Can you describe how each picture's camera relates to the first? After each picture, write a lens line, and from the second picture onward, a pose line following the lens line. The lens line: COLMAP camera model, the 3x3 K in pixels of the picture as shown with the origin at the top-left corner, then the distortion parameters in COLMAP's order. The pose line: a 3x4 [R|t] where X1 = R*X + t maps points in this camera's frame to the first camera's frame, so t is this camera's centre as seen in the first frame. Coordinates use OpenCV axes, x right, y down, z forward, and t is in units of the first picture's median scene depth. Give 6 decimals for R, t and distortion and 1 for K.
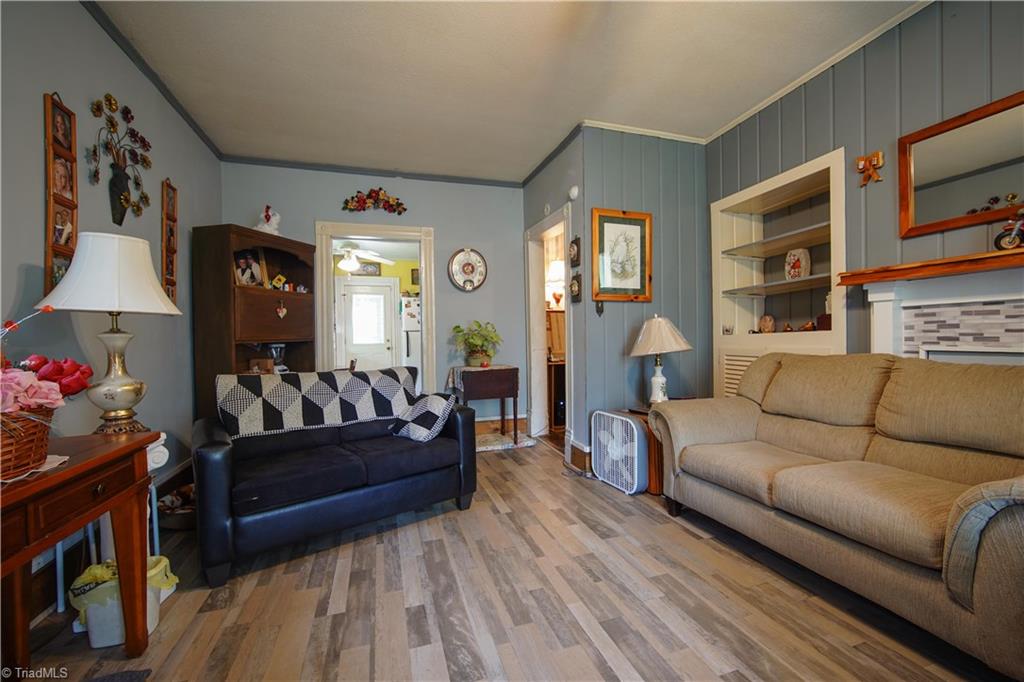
lens RADIAL K [[415.8, 0, 508.5], [0, 415.8, 337.6], [0, 0, 1]] dist [-0.003084, 0.000698]
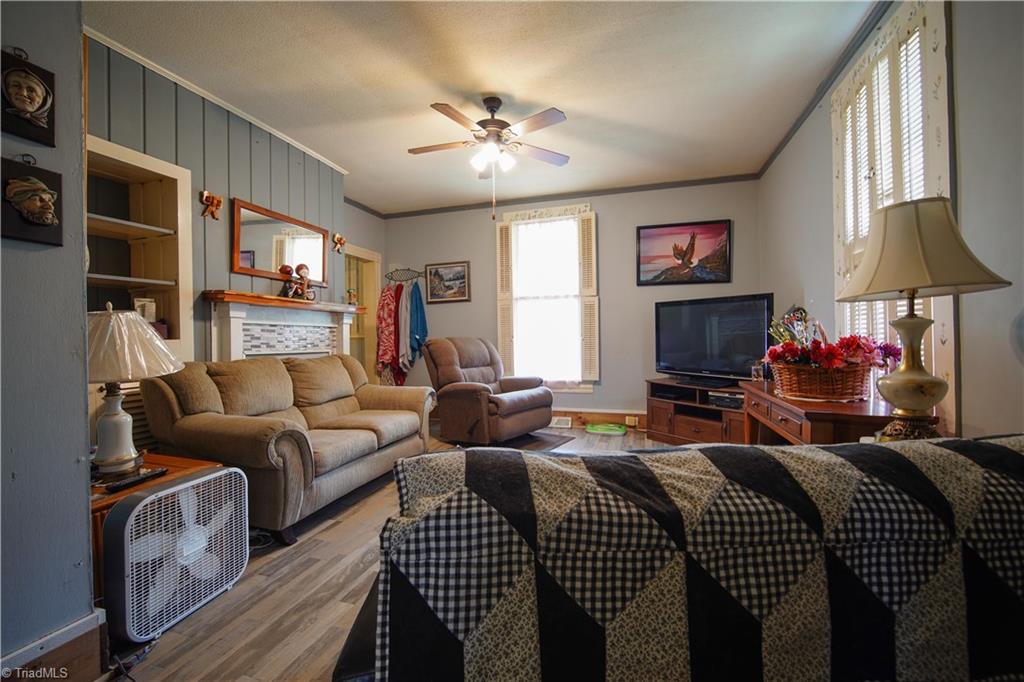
lens RADIAL K [[415.8, 0, 521.1], [0, 415.8, 341.5], [0, 0, 1]] dist [-0.003084, 0.000698]
pose [[-0.833854, 0.026431, 0.551352, -0.612609], [0.027457, 0.999603, -0.006394, 0.021551], [-0.551302, 0.009807, -0.834248, 1.763707]]
